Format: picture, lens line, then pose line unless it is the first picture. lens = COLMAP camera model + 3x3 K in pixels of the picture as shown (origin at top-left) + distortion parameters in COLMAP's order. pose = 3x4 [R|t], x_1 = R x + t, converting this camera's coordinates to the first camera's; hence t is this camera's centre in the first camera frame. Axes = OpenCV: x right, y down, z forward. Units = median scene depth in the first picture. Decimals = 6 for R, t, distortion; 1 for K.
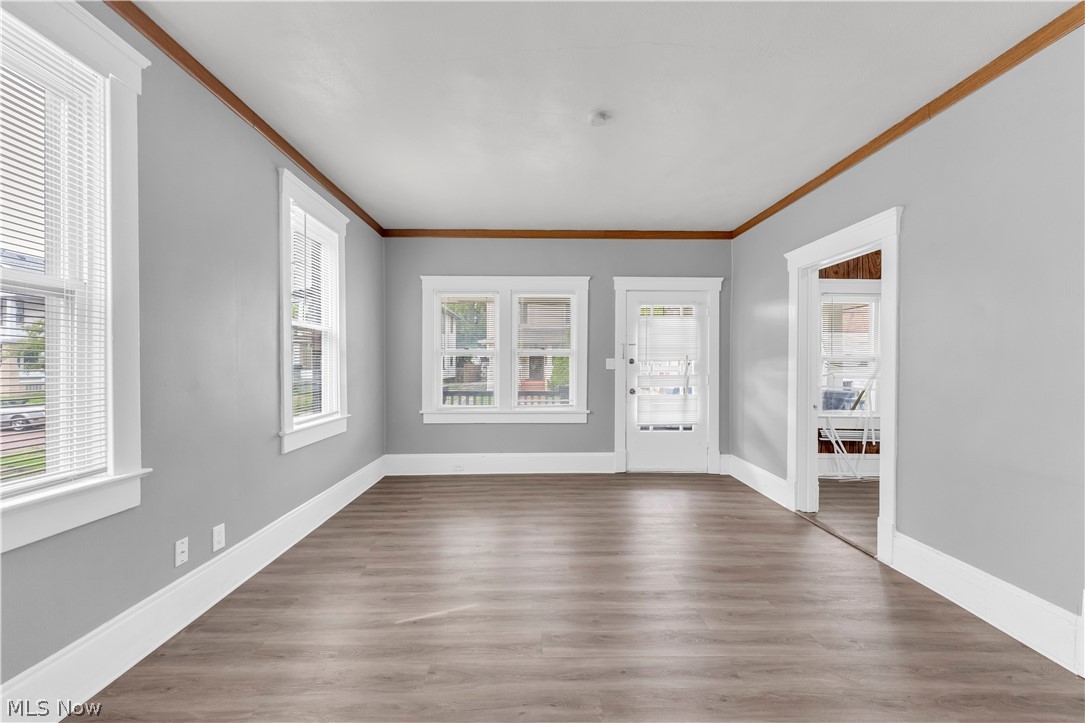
lens RADIAL K [[443.4, 0, 521.7], [0, 443.4, 366.0], [0, 0, 1]] dist [-0.001891, -0.000409]
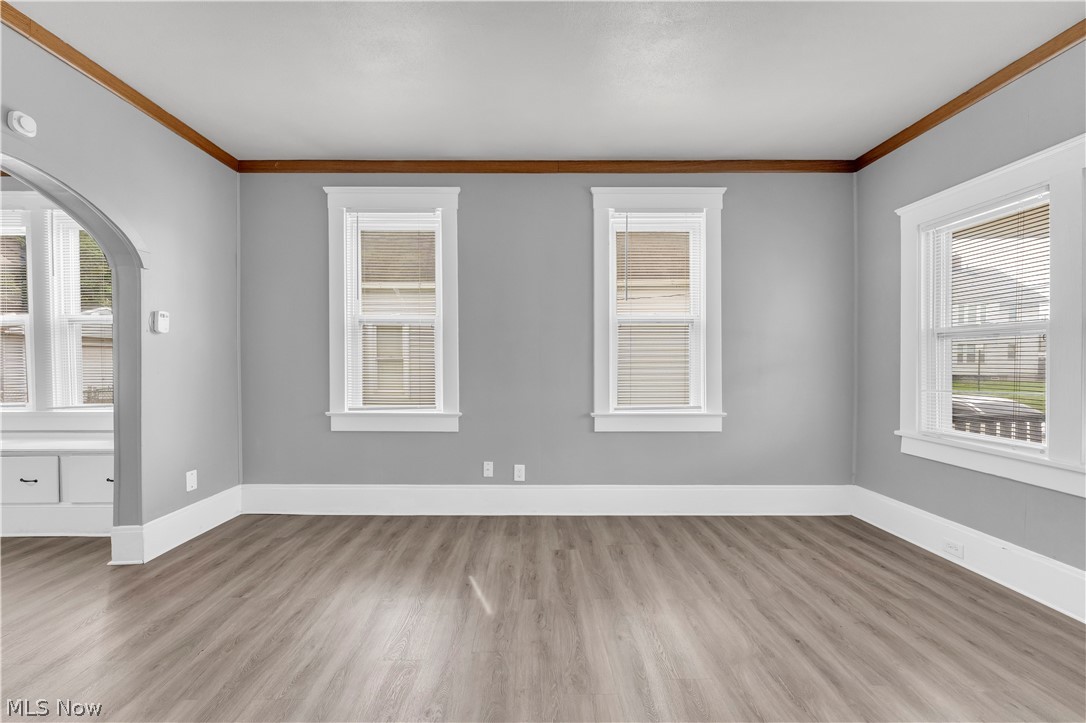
lens RADIAL K [[443.9, 0, 539.1], [0, 443.9, 362.5], [0, 0, 1]] dist [-0.001891, -0.000409]
pose [[0.020151, 0.006707, -0.999774, 0.754848], [-0.004798, 0.999967, 0.006611, 0.010093], [0.999785, 0.004663, 0.020182, 0.995014]]
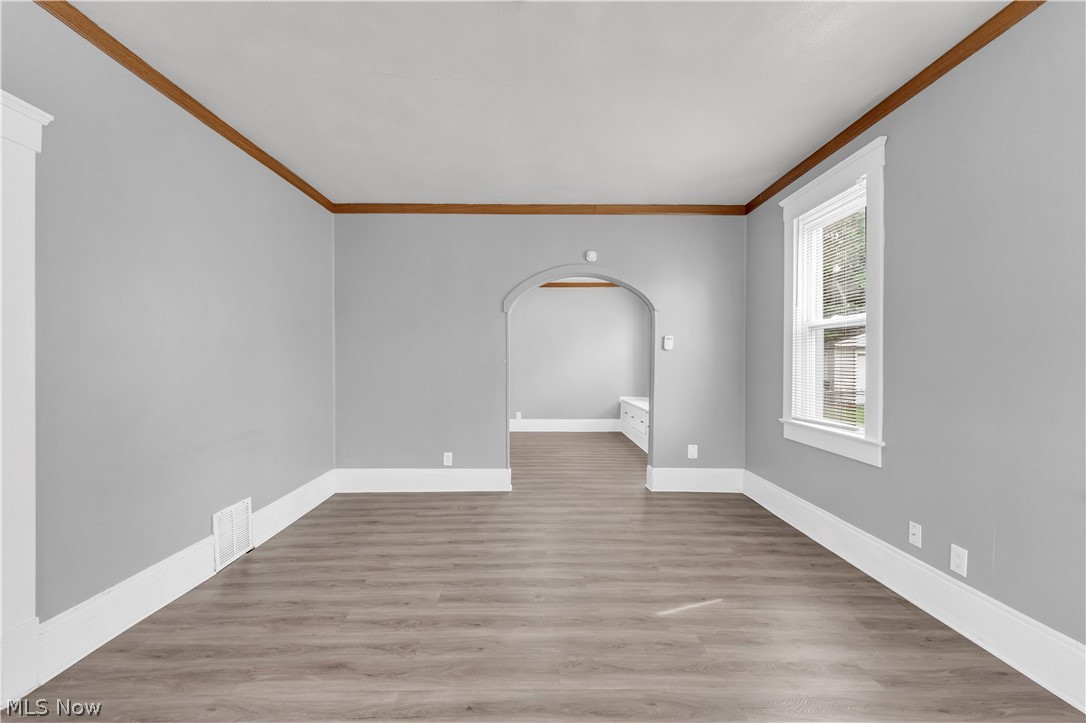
lens RADIAL K [[443.9, 0, 532.5], [0, 443.9, 364.9], [0, 0, 1]] dist [-0.001891, -0.000409]
pose [[-0.999950, -0.004559, -0.008901, 0.166301], [-0.004635, 0.999953, 0.008501, -0.005101], [0.008862, 0.008542, -0.999924, 1.798939]]
